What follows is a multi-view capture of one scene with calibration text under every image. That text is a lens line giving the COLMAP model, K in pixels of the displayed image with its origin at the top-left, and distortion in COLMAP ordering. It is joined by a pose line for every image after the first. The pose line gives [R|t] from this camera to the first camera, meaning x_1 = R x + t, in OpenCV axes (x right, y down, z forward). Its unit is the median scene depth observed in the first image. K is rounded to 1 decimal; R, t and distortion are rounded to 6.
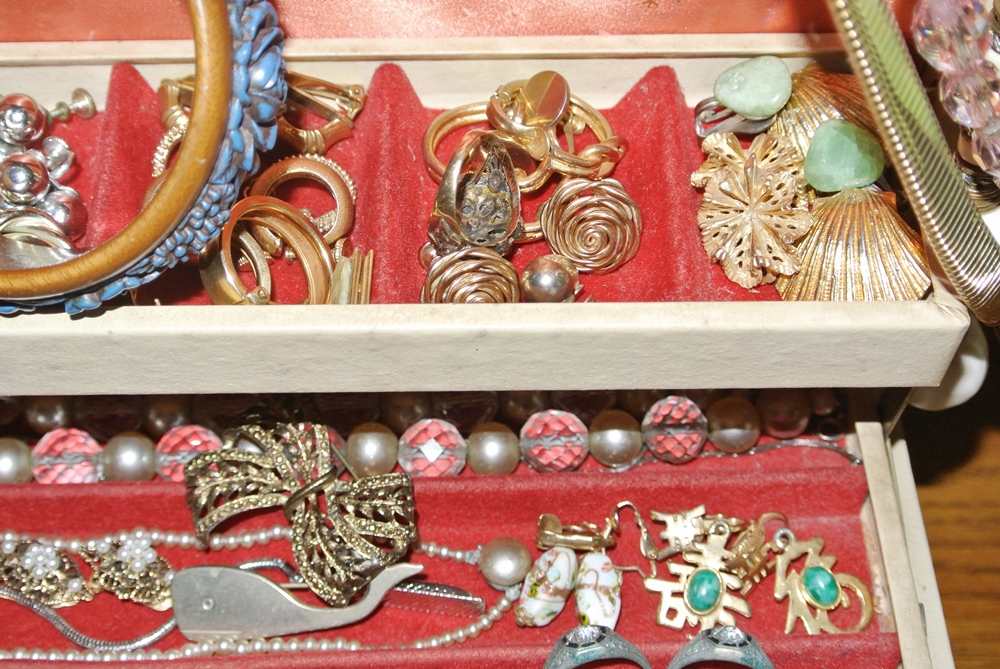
lens RADIAL K [[1422.6, 0, 501.3], [0, 1422.6, 339.4], [0, 0, 1]] dist [-0.035786, 0.000000]
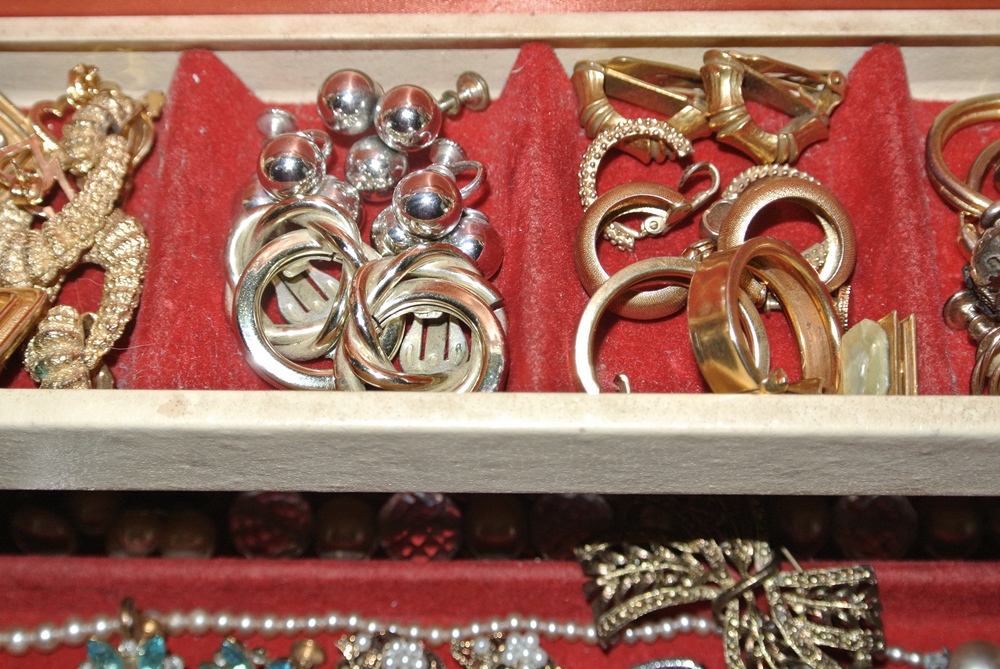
lens RADIAL K [[1422.6, 0, 493.0], [0, 1422.6, 337.5], [0, 0, 1]] dist [-0.035786, 0.000000]
pose [[0.998360, 0.015895, -0.055000, -0.234517], [-0.011224, 0.996383, 0.084226, -0.096181], [0.056140, -0.083470, 0.994928, 0.215836]]
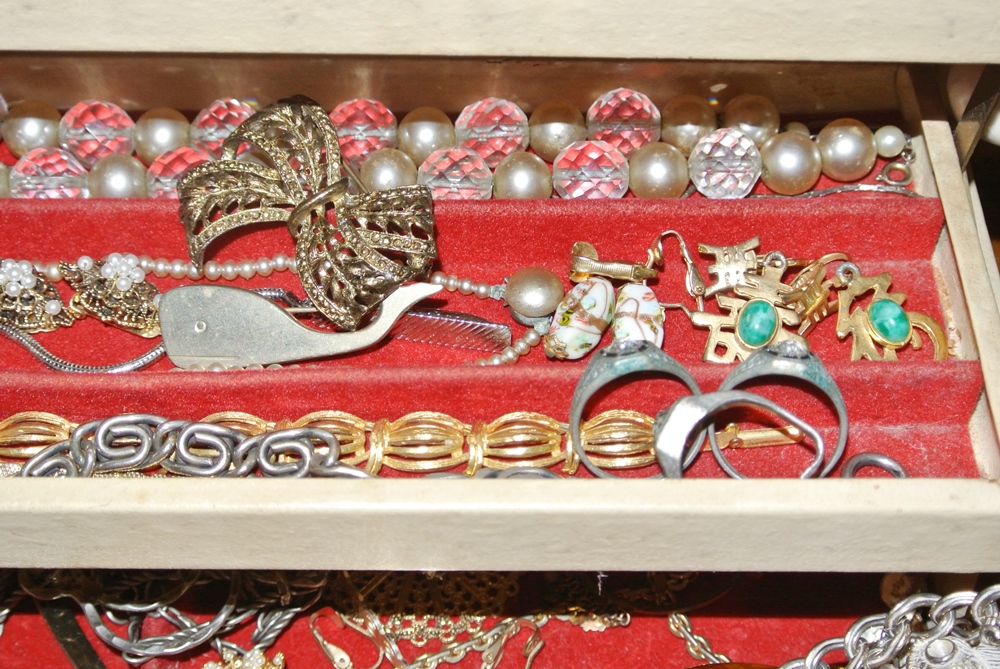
lens RADIAL K [[1422.6, 0, 506.6], [0, 1422.6, 331.9], [0, 0, 1]] dist [-0.035786, 0.000000]
pose [[0.999723, 0.021167, -0.010279, -0.005031], [-0.021100, 0.999755, 0.006631, 0.179031], [0.010417, -0.006412, 0.999925, 0.108694]]
